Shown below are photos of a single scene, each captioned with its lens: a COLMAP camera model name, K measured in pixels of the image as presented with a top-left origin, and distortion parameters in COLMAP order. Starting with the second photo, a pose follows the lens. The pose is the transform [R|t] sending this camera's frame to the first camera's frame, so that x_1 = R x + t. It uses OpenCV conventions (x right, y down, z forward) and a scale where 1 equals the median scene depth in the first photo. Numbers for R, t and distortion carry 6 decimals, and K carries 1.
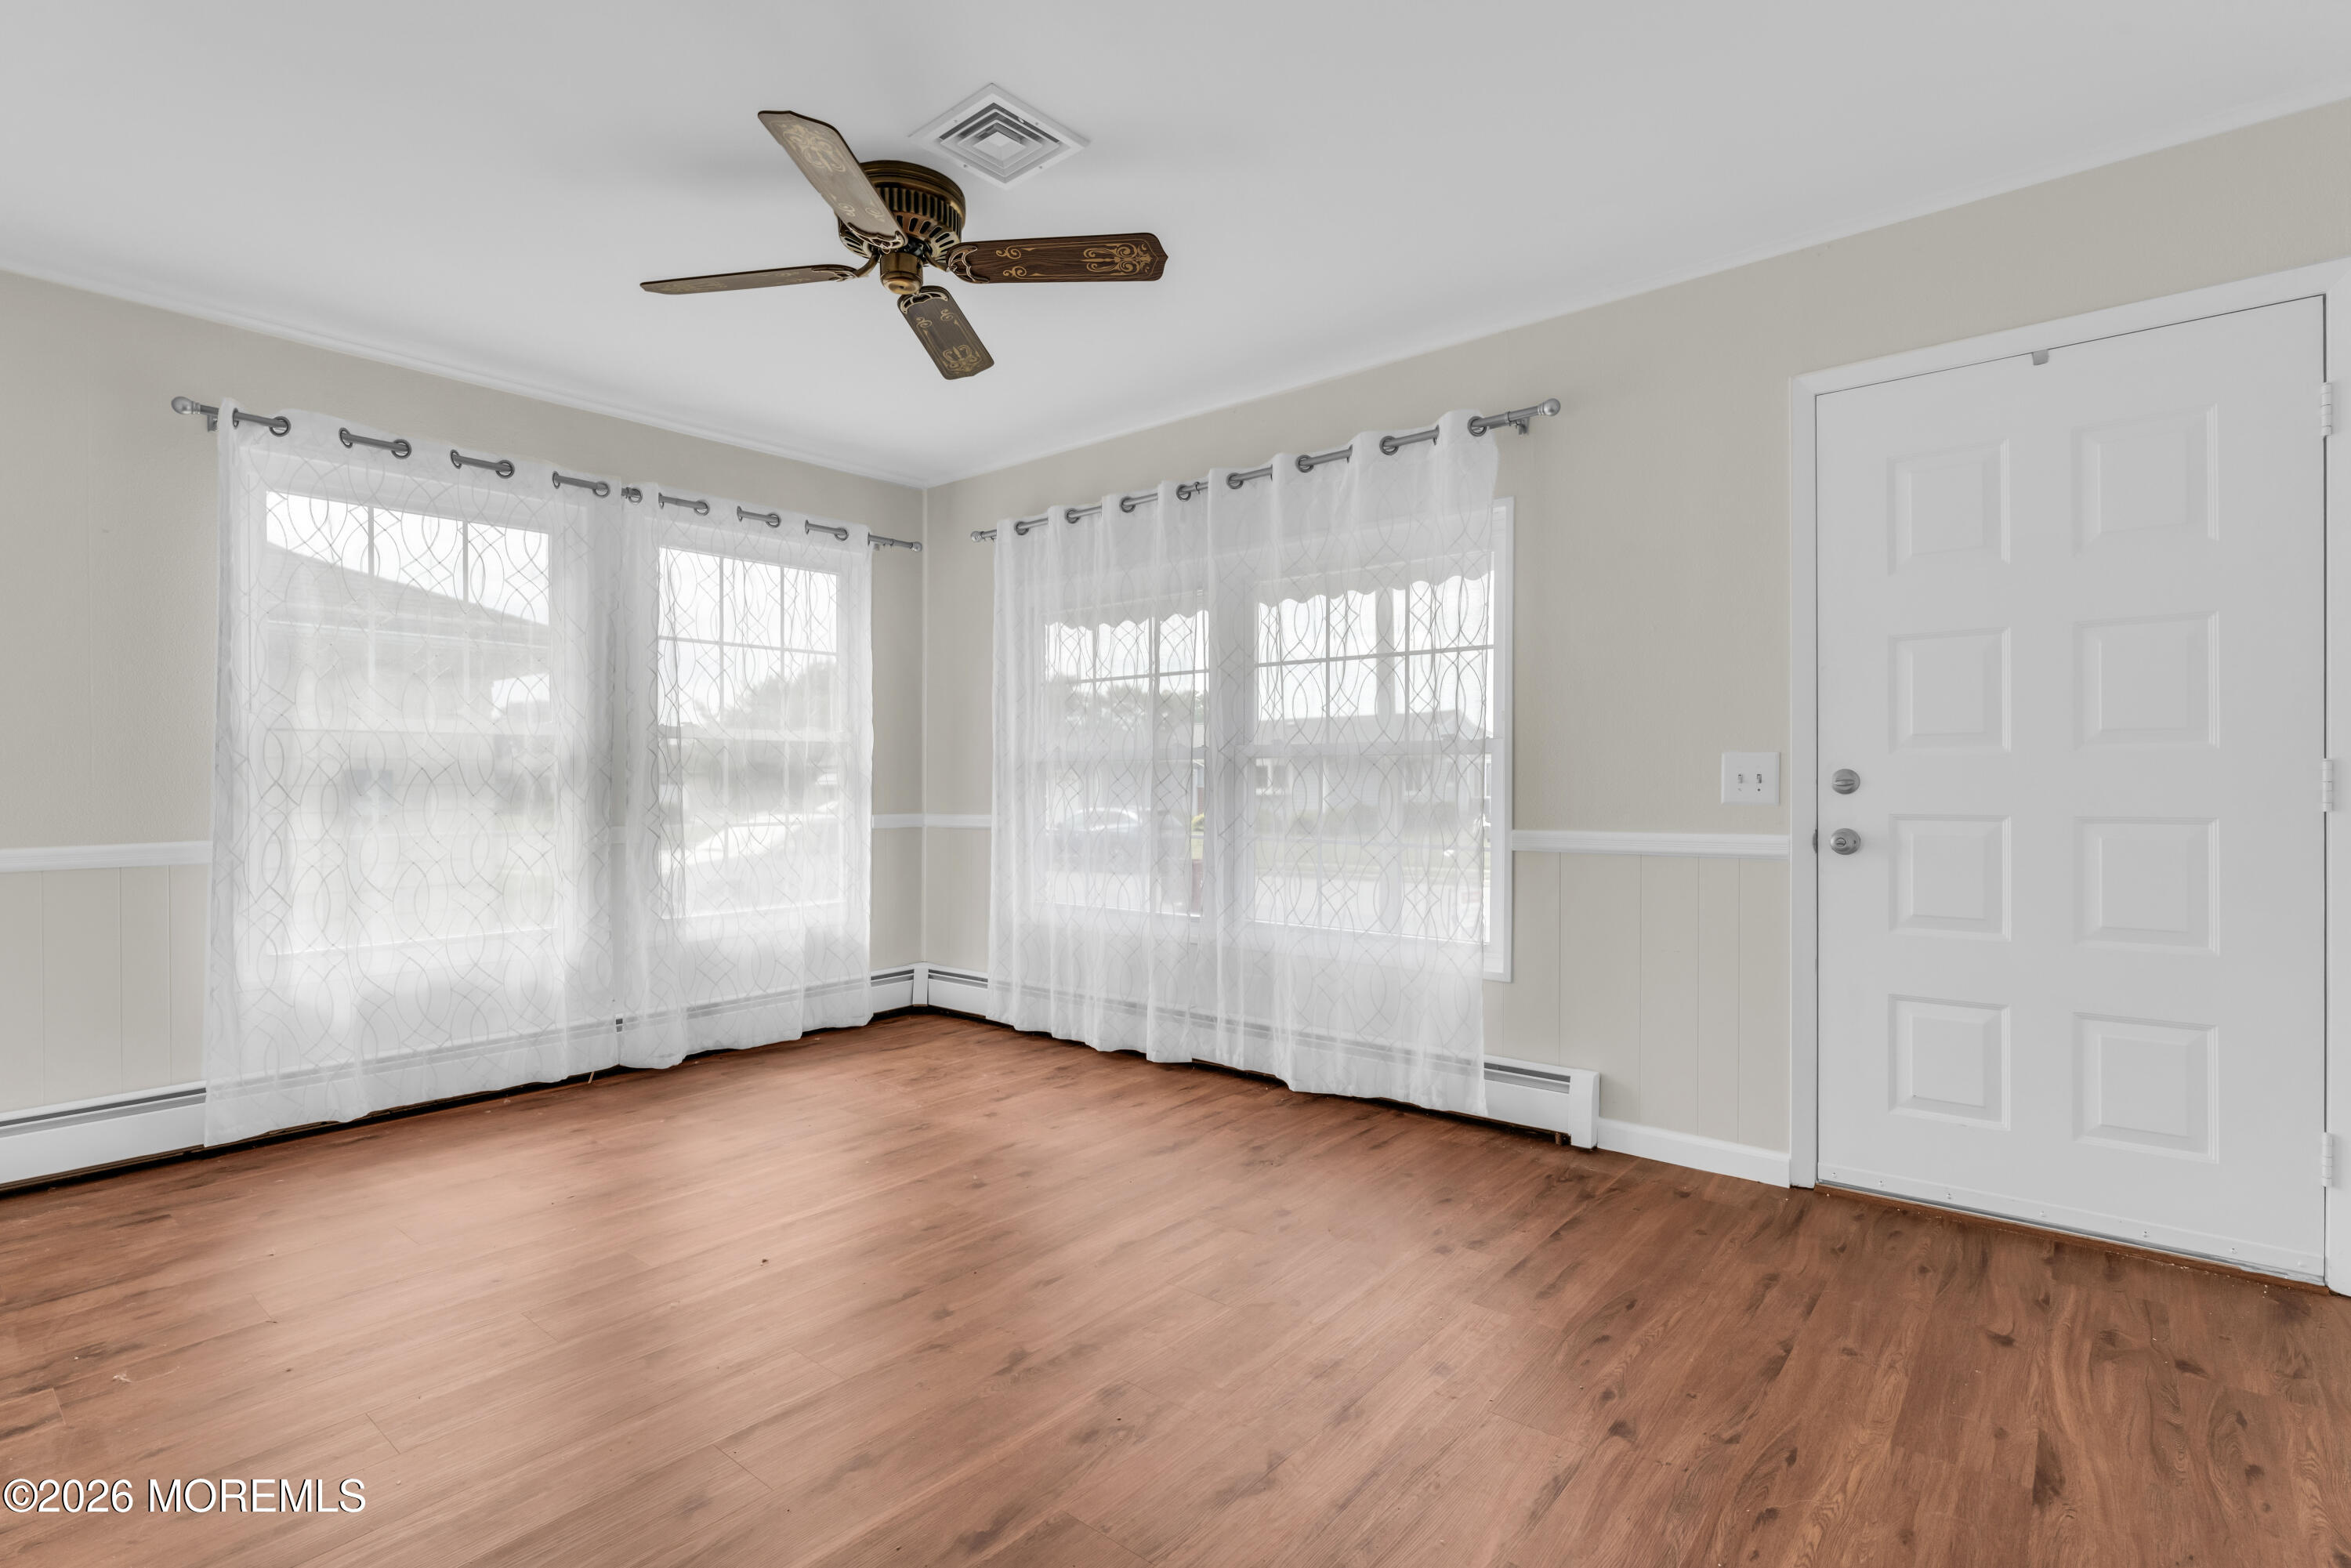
lens RADIAL K [[1112.5, 0, 1166.1], [0, 1112.5, 775.9], [0, 0, 1]] dist [-0.000171, -0.000394]
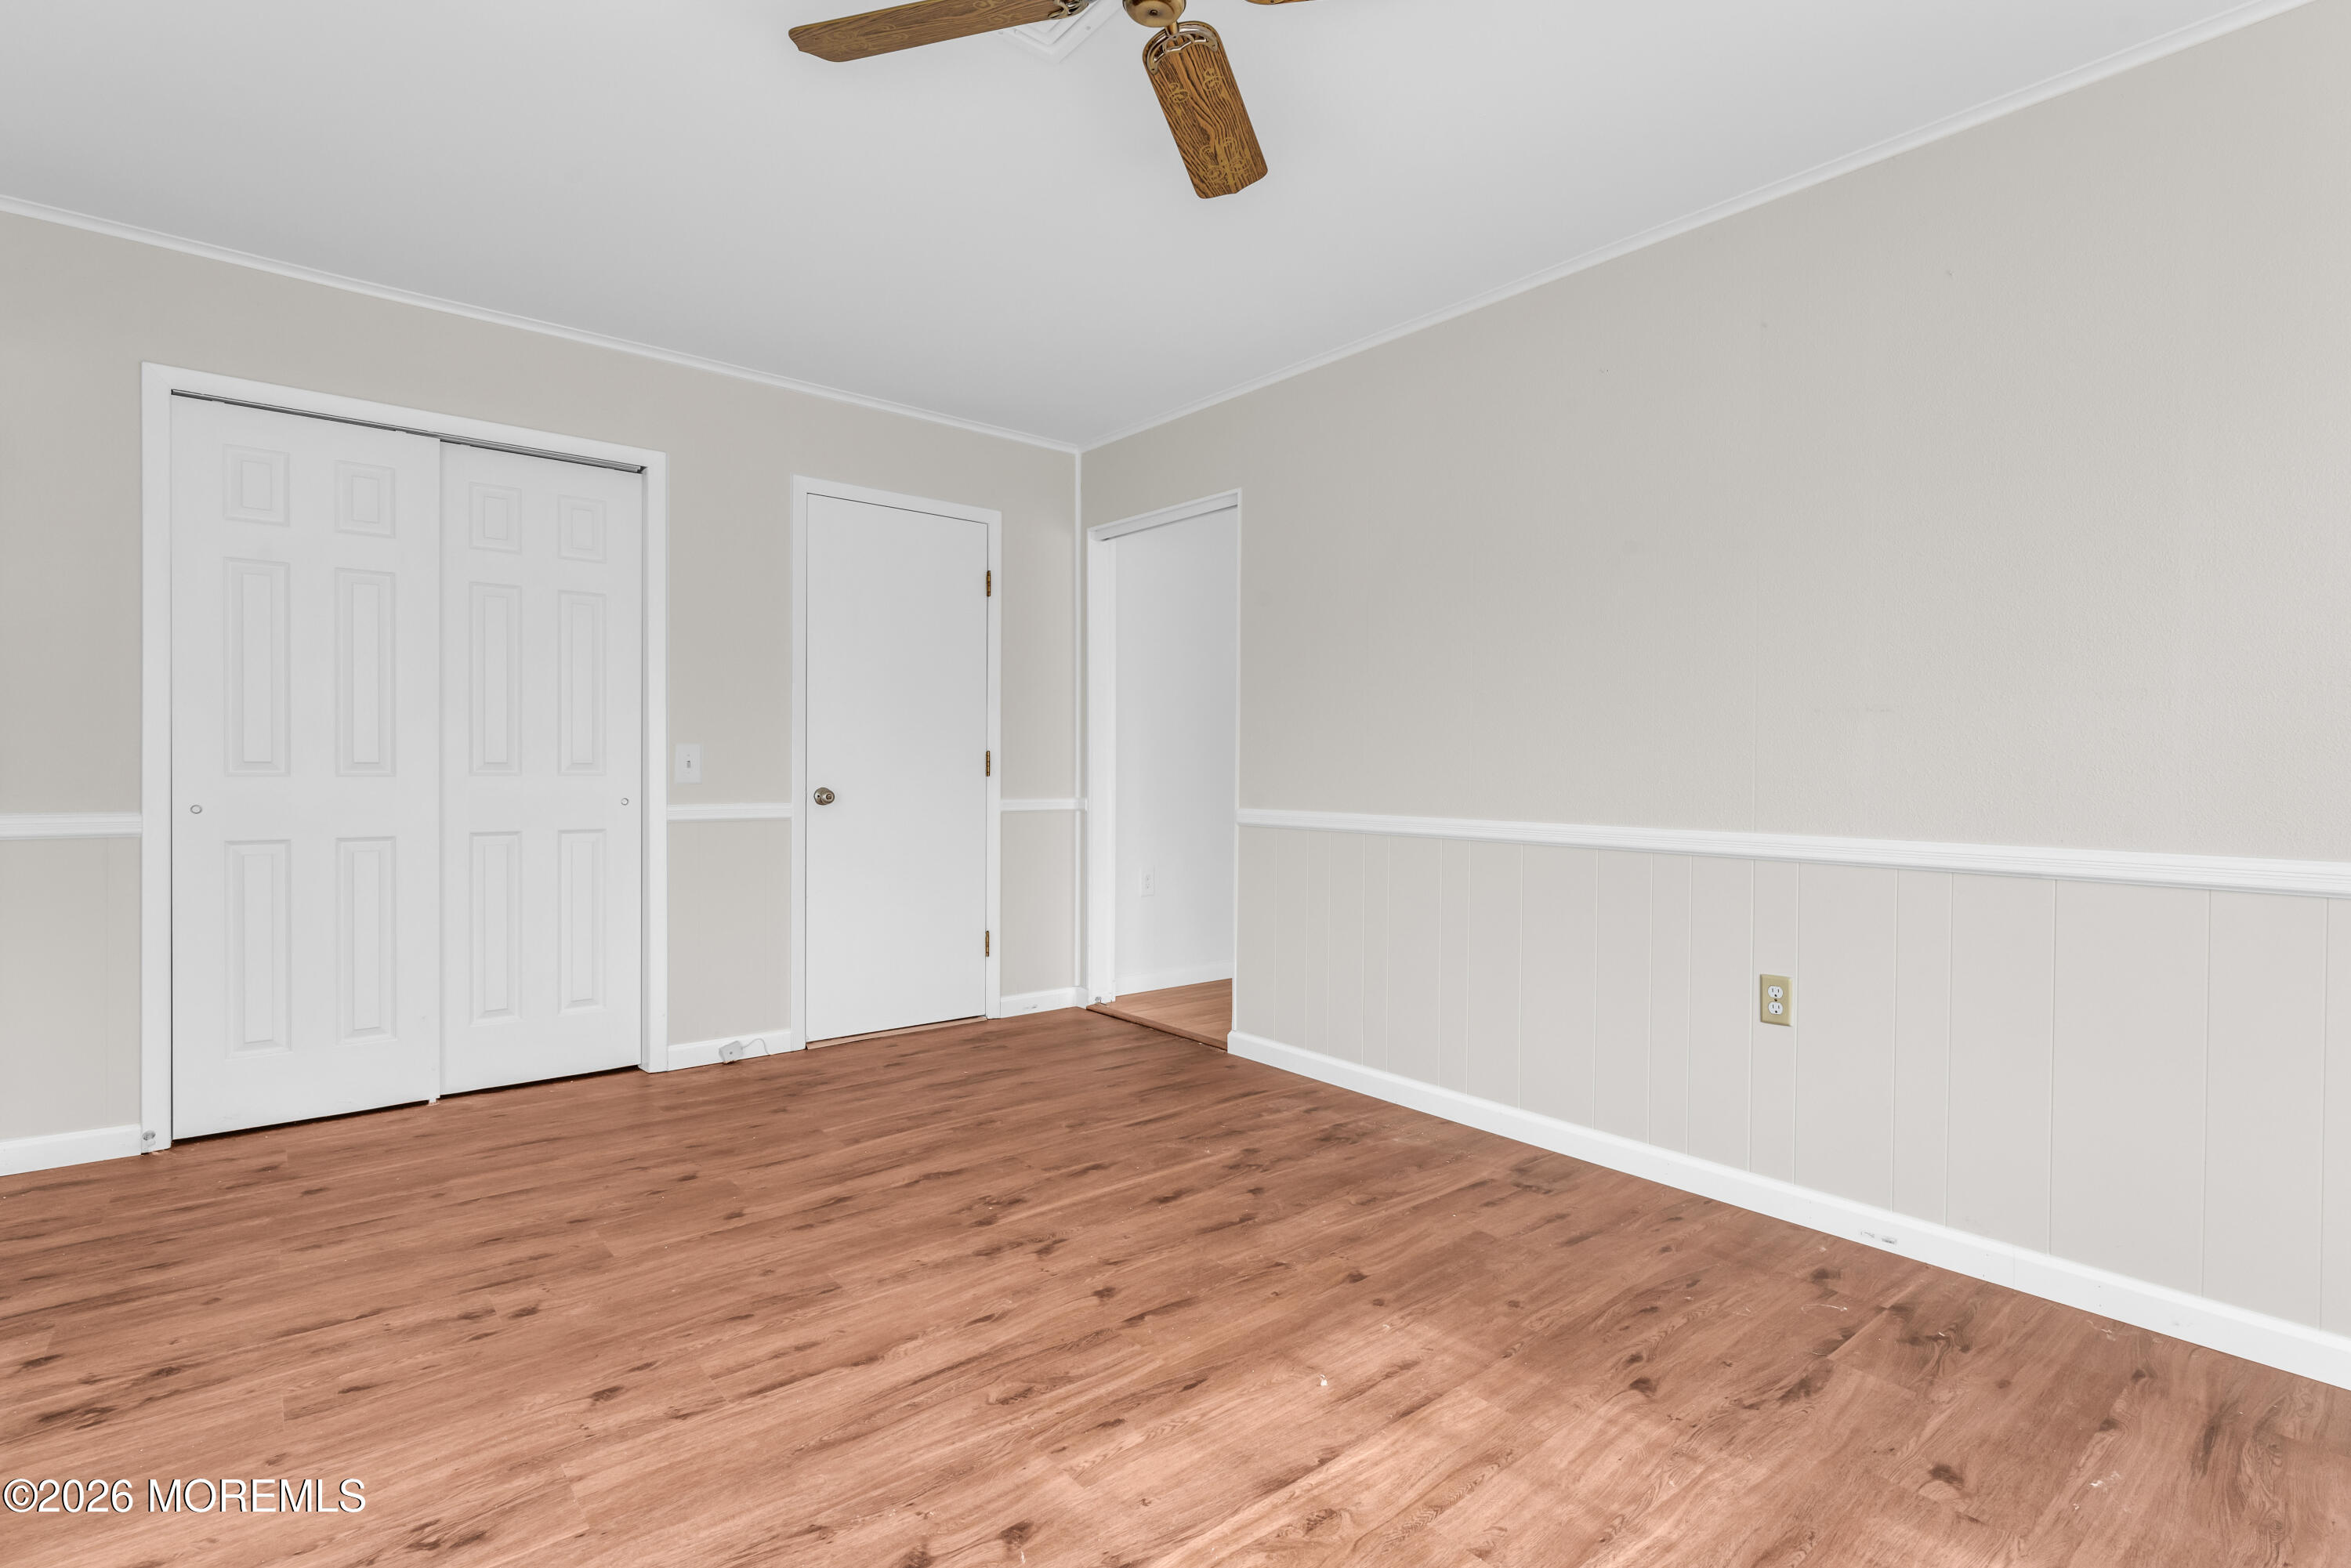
lens RADIAL K [[1112.5, 0, 1166.1], [0, 1112.5, 775.9], [0, 0, 1]] dist [-0.000171, -0.000394]
pose [[-0.983252, -0.001743, 0.182242, -0.447273], [-0.001585, 0.999998, 0.001012, 0.016888], [-0.182243, 0.000706, -0.983253, 2.017677]]
